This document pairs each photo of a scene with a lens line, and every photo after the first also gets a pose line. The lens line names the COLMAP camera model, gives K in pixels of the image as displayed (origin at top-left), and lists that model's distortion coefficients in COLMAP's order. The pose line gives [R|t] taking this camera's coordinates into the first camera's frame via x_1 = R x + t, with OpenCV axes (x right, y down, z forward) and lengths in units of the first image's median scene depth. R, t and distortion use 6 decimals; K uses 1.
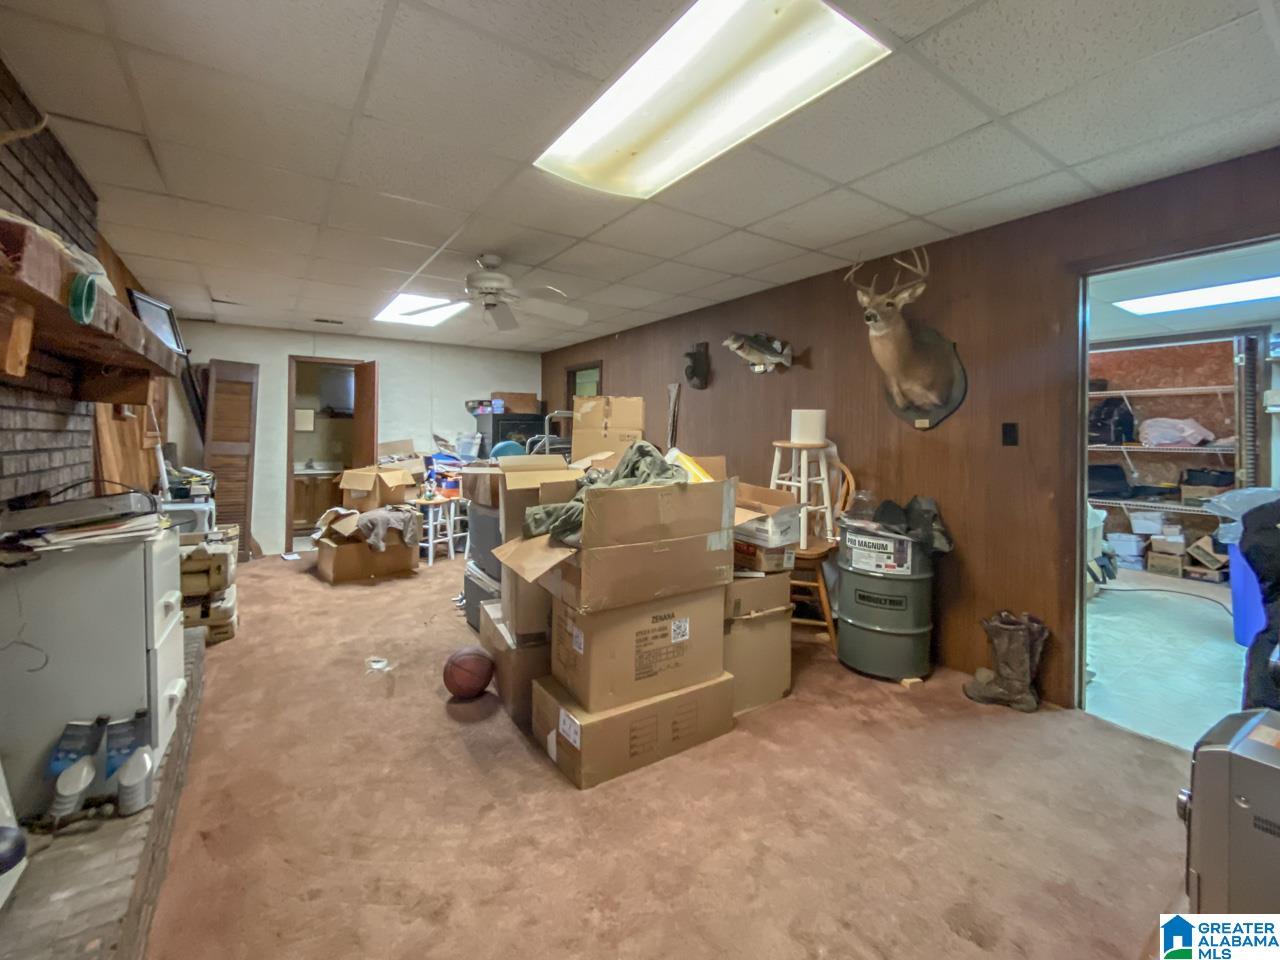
lens RADIAL K [[538.7, 0, 619.4], [0, 538.7, 474.7], [0, 0, 1]] dist [-0.000538, -0.007173]
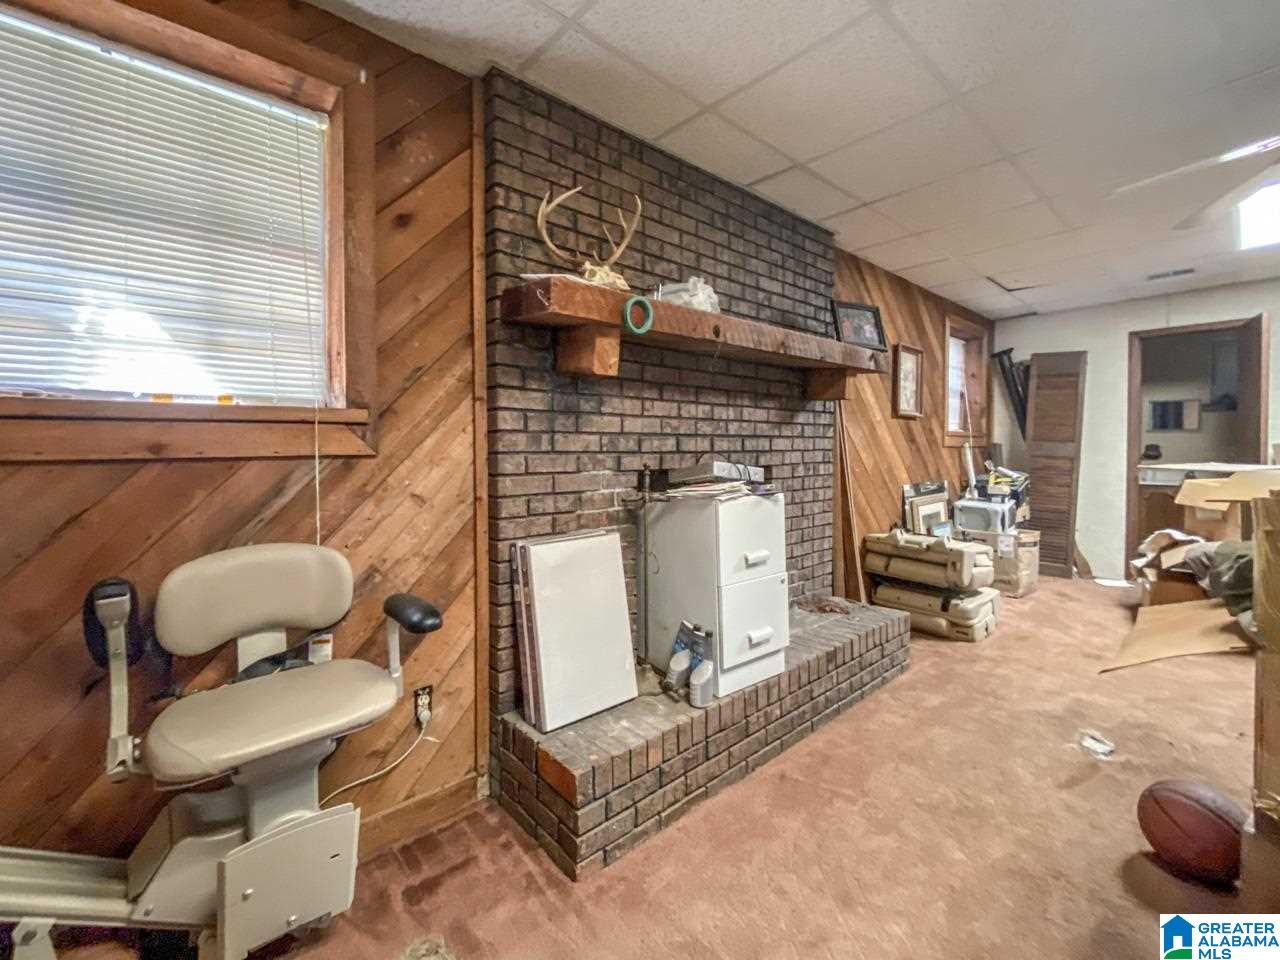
lens RADIAL K [[538.7, 0, 619.4], [0, 538.7, 474.7], [0, 0, 1]] dist [-0.000538, -0.007173]
pose [[0.122953, 0.044209, -0.991427, 0.138902], [-0.065825, 0.997171, 0.036302, 0.014611], [0.990227, 0.060798, 0.125515, 0.250403]]
